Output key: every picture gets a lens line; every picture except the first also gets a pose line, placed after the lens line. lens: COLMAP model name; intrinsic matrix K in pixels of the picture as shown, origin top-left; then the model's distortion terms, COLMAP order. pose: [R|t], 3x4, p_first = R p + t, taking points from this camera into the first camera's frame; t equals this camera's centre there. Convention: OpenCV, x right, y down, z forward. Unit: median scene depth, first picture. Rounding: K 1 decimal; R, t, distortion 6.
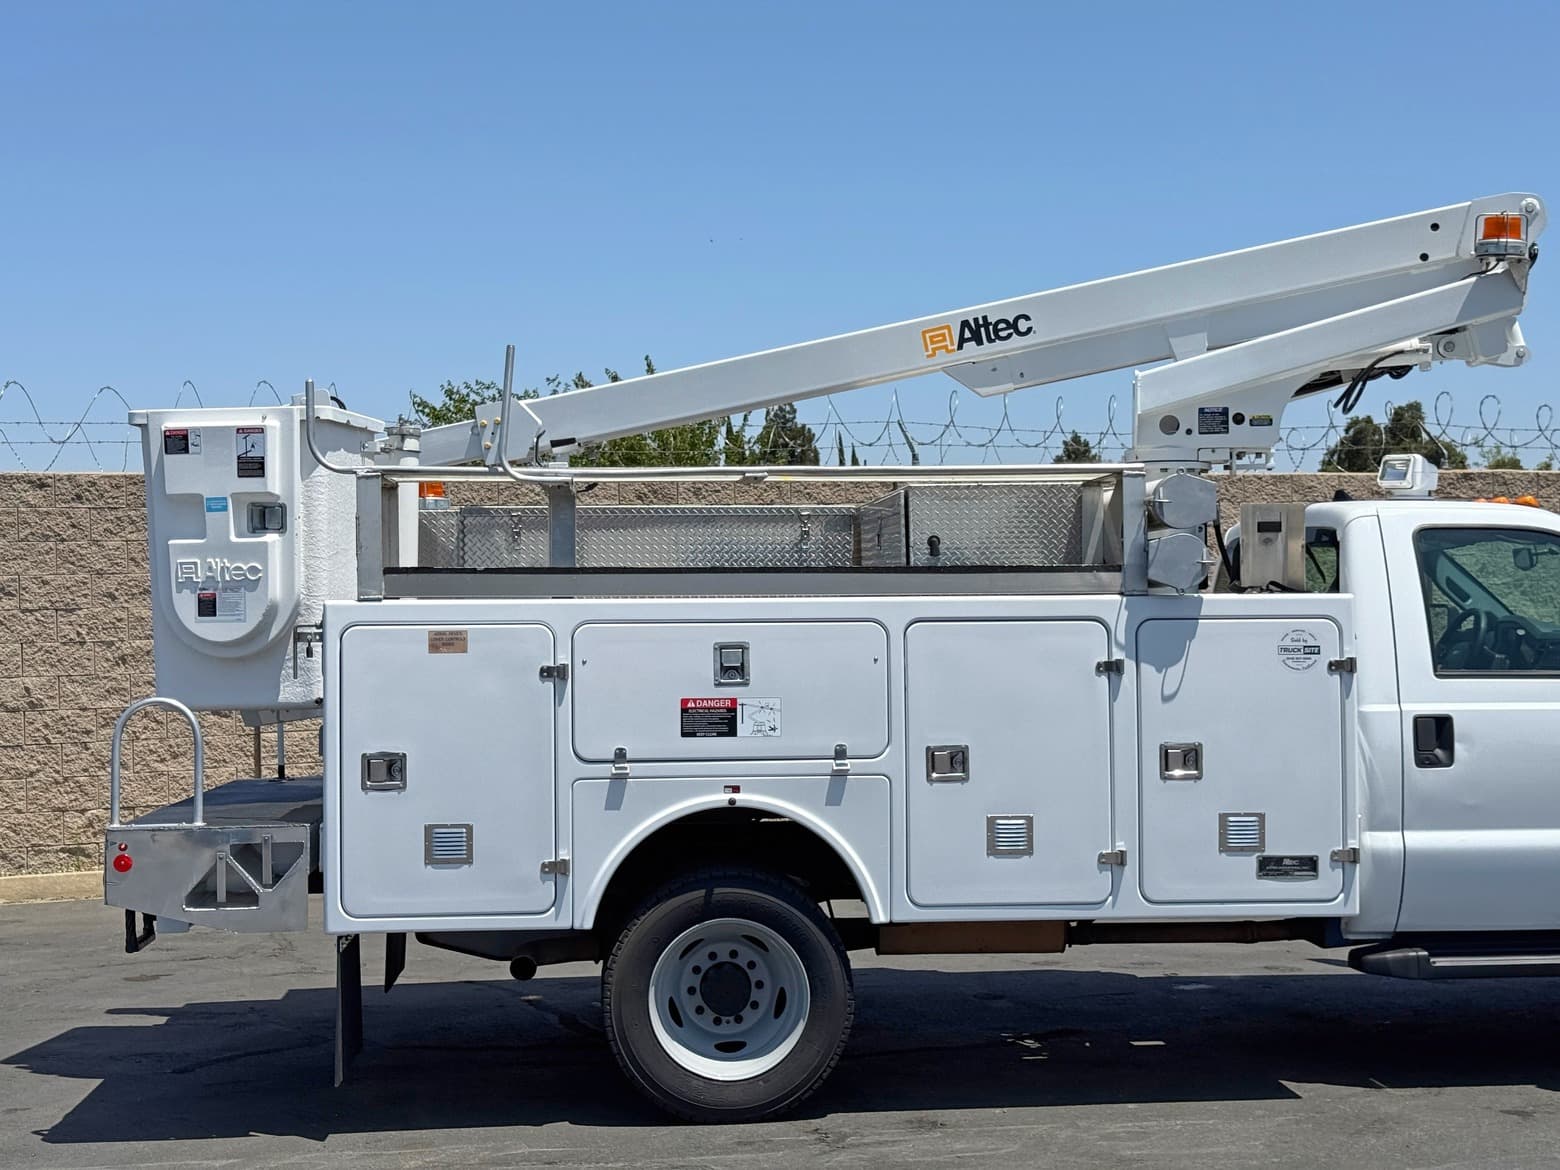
lens RADIAL K [[2202.4, 0, 780.0], [0, 2202.4, 585.0], [0, 0, 1]] dist [0.172453, -0.060697]
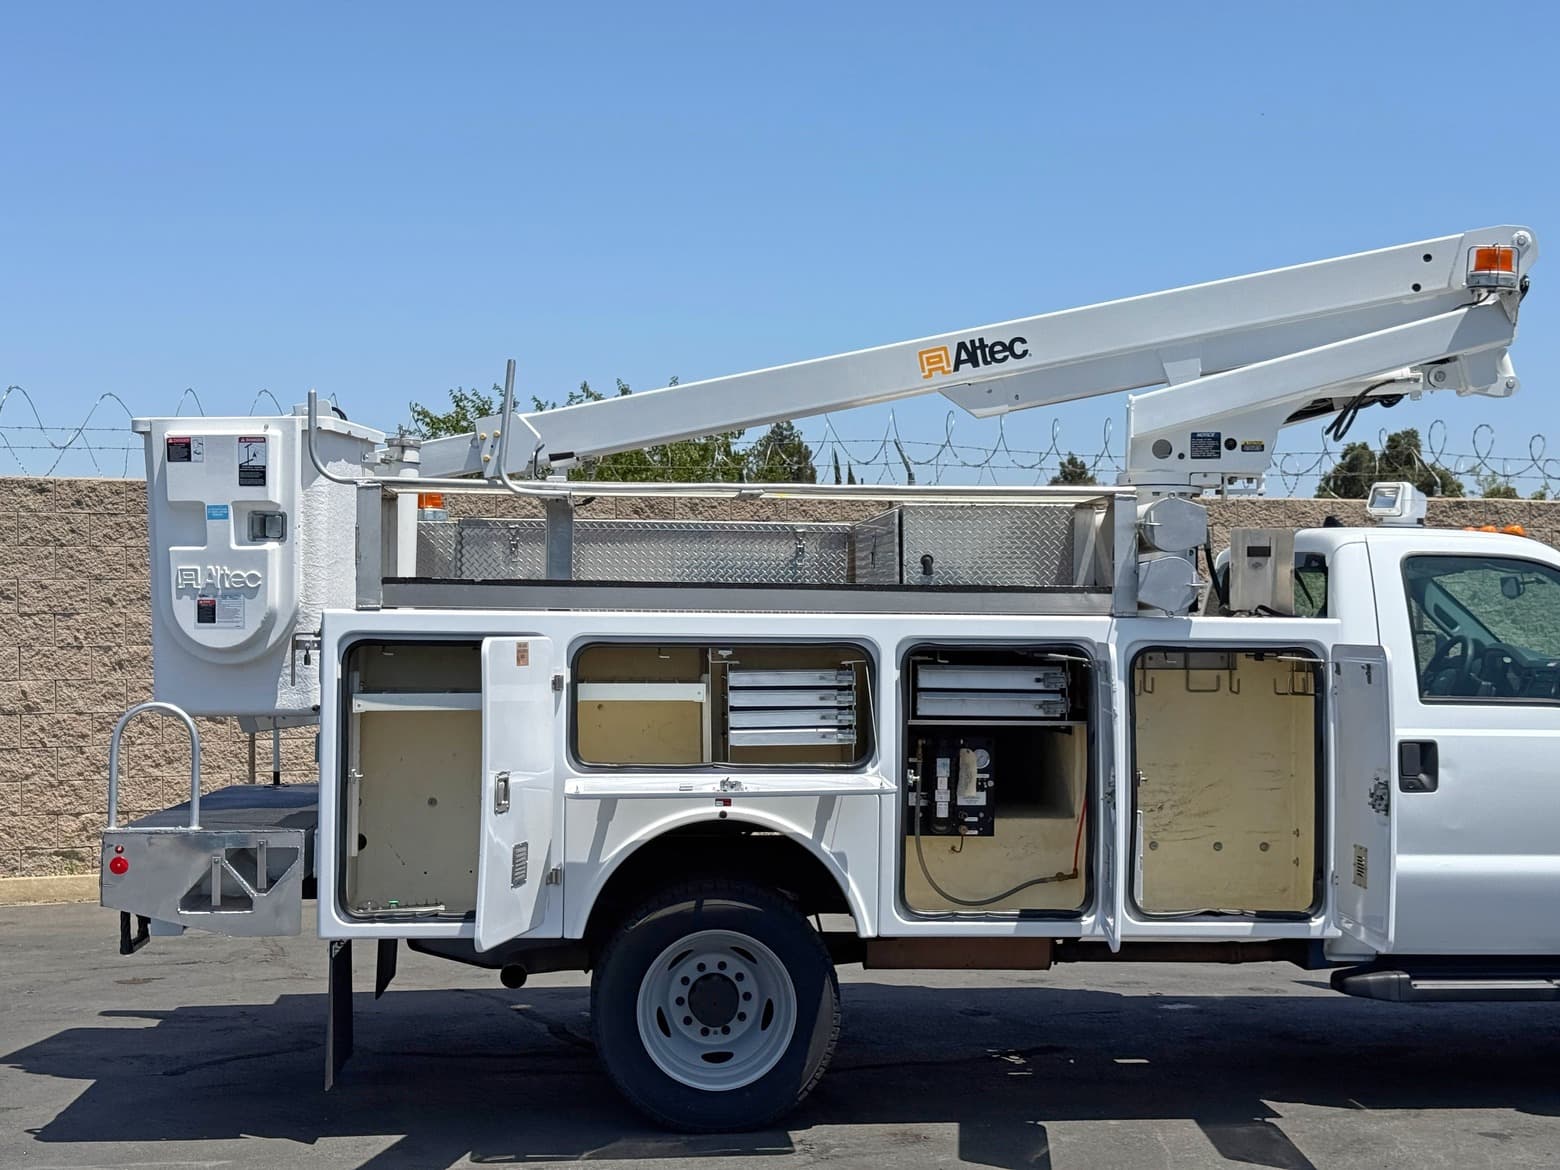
lens RADIAL K [[2202.4, 0, 780.0], [0, 2202.4, 585.0], [0, 0, 1]] dist [0.172453, -0.060697]
pose [[0.999862, 0.016457, 0.002063, 0.000466], [-0.016442, 0.999837, -0.007431, 0.000155], [-0.002185, 0.007396, 0.999970, -0.010195]]
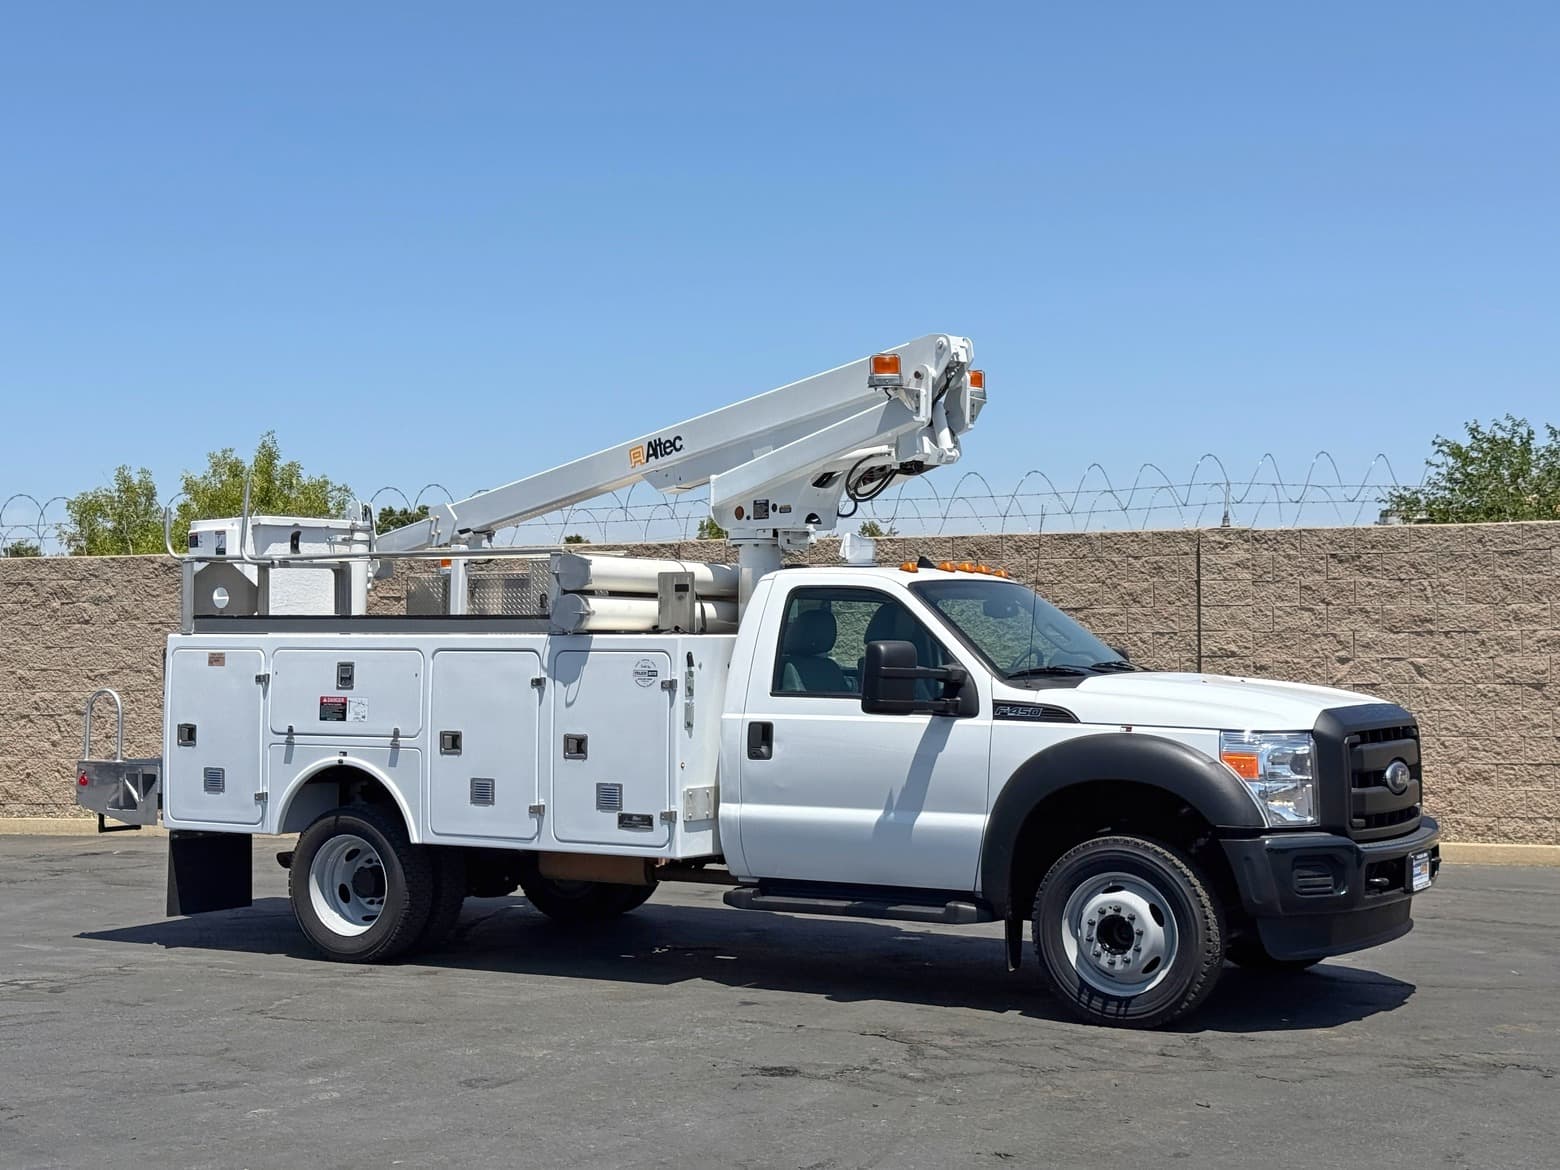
lens RADIAL K [[2164.3, 0, 781.3], [0, 2164.3, 566.0], [0, 0, 1]] dist [0.135285, -0.045473]
pose [[0.816826, -0.009319, -0.576809, 1.057676], [-0.005315, 0.999706, -0.023678, -0.007374], [0.576860, 0.022406, 0.816536, -0.101644]]
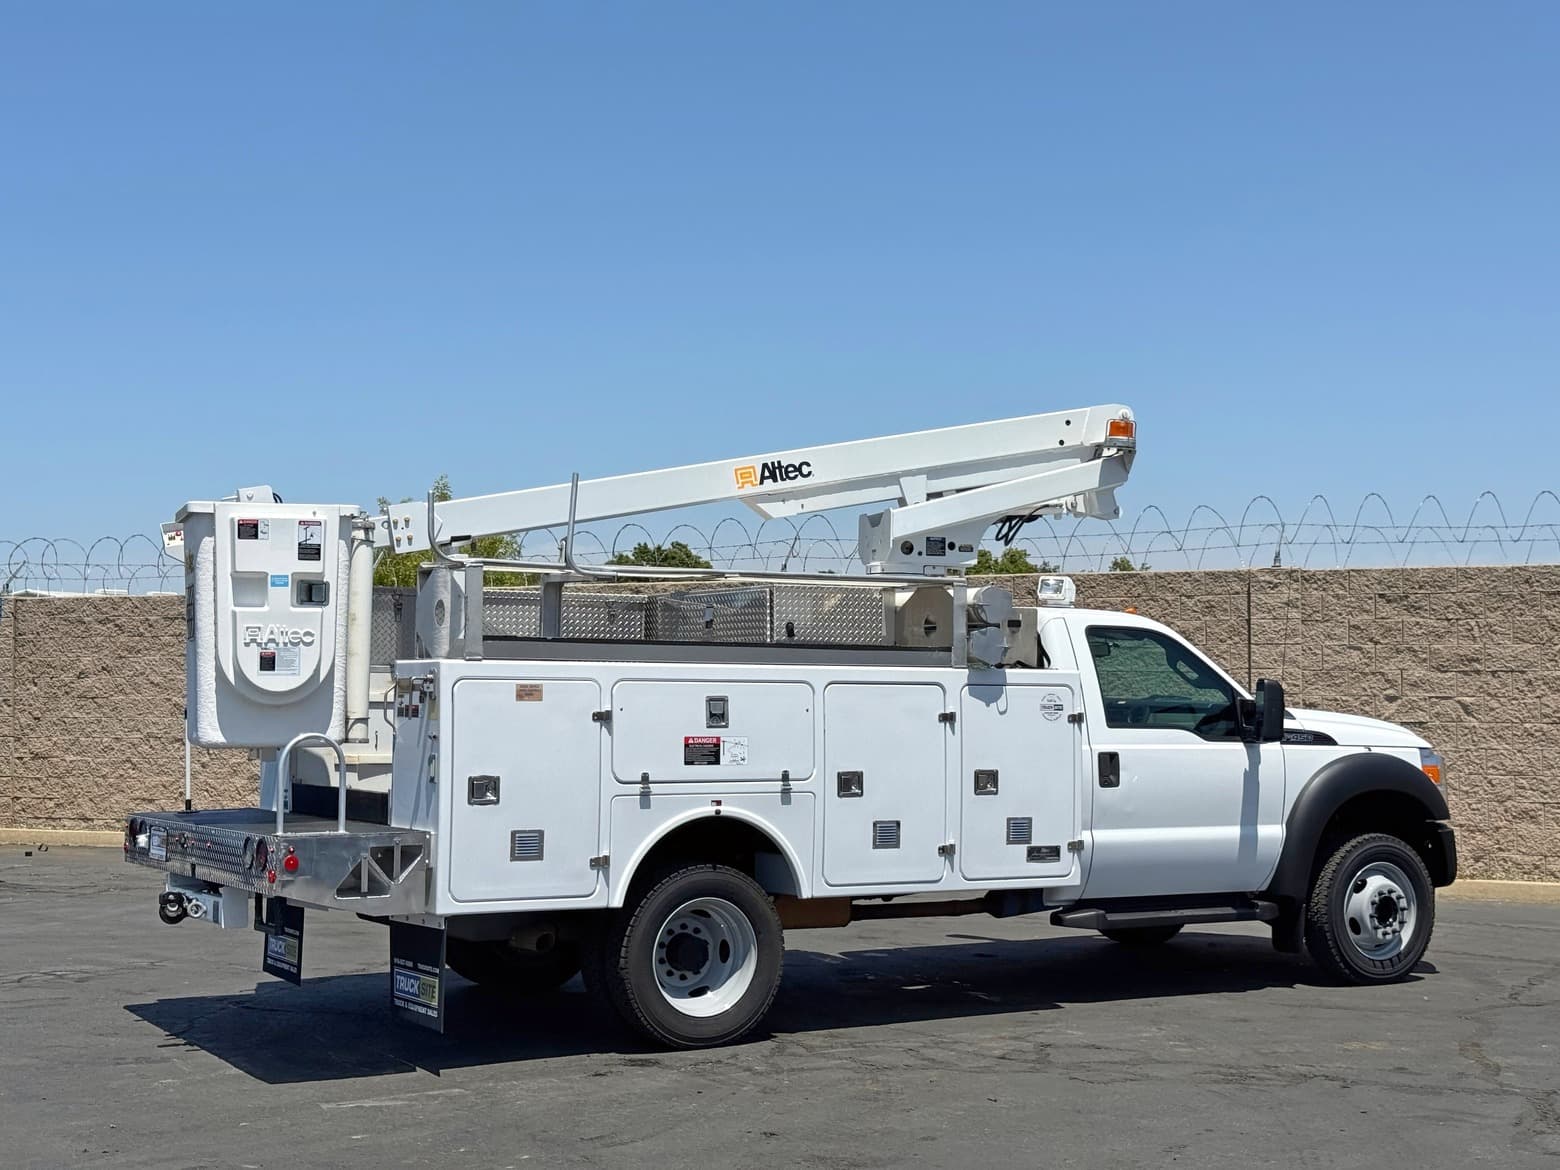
lens RADIAL K [[2202.4, 0, 780.0], [0, 2202.4, 585.0], [0, 0, 1]] dist [0.172453, -0.060697]
pose [[0.901834, 0.036836, 0.430509, -0.536650], [-0.020951, 0.998915, -0.041581, 0.011965], [-0.431573, 0.028480, 0.901628, -0.242327]]
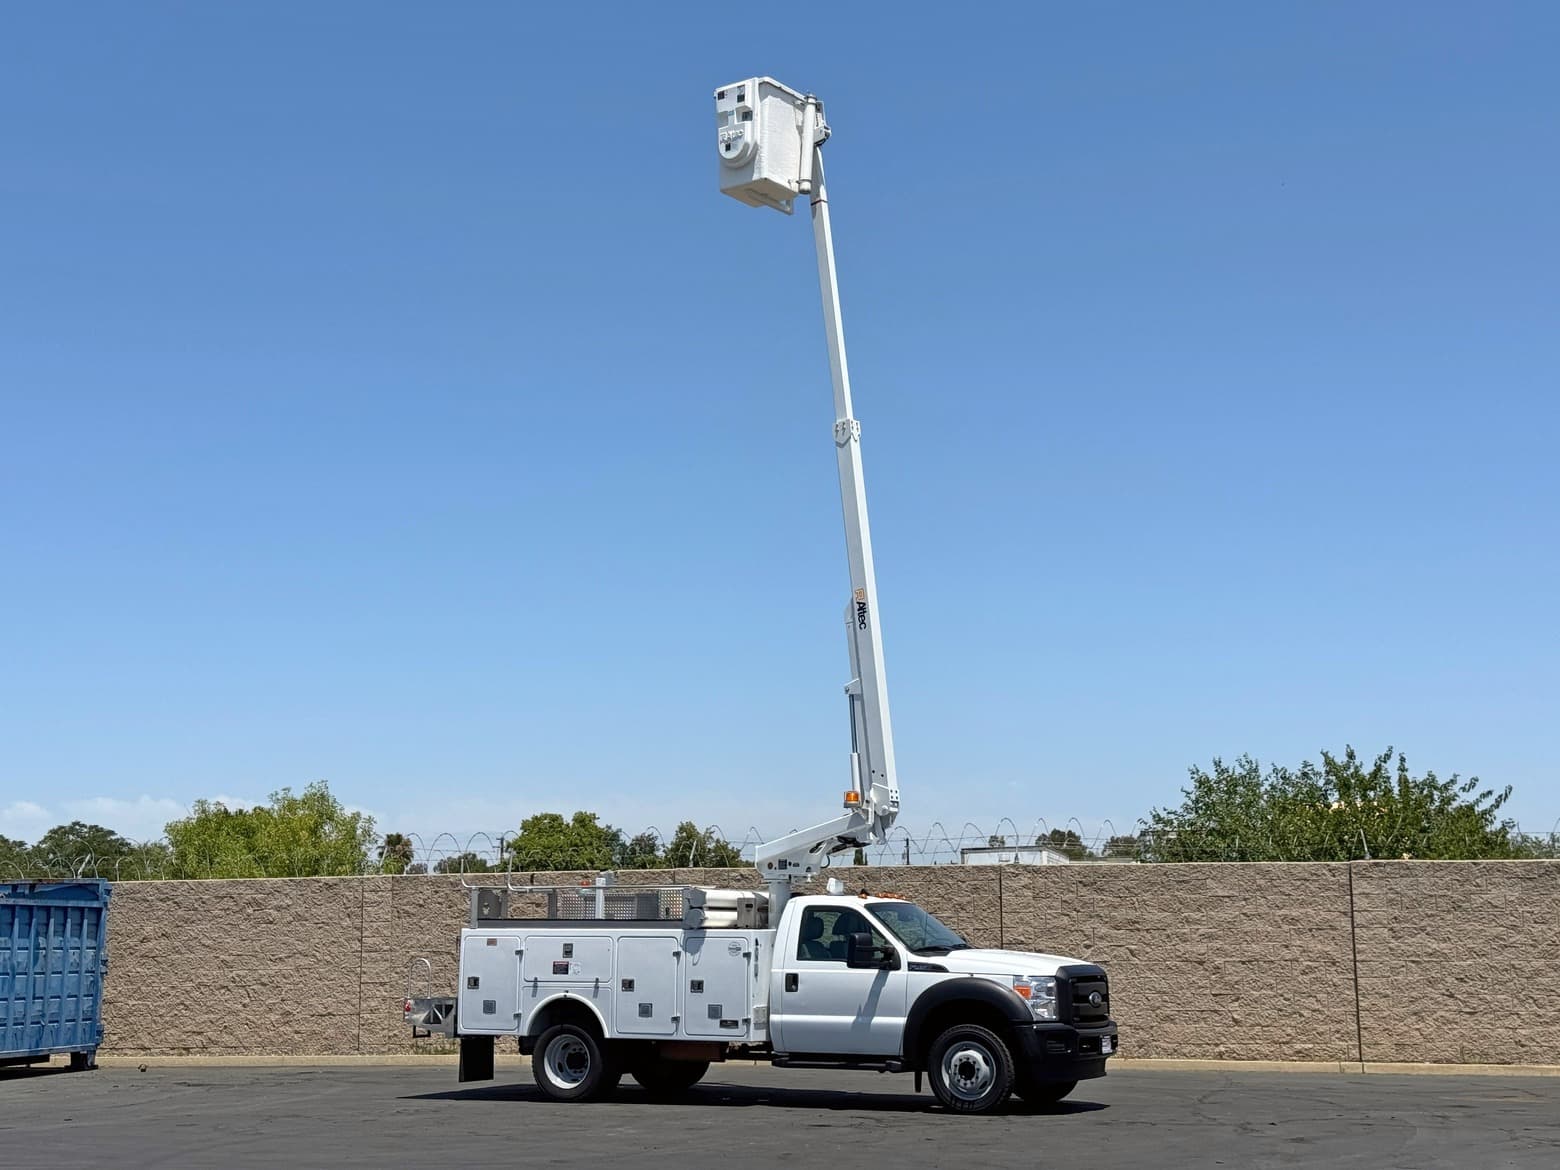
lens RADIAL K [[2098.3, 0, 780.8], [0, 2098.3, 602.7], [0, 0, 1]] dist [0.138536, -0.033106]
pose [[0.864836, -0.064506, -0.497893, 1.606006], [-0.009586, 0.989409, -0.144838, -0.019701], [0.501962, 0.130034, 0.855058, -1.334014]]
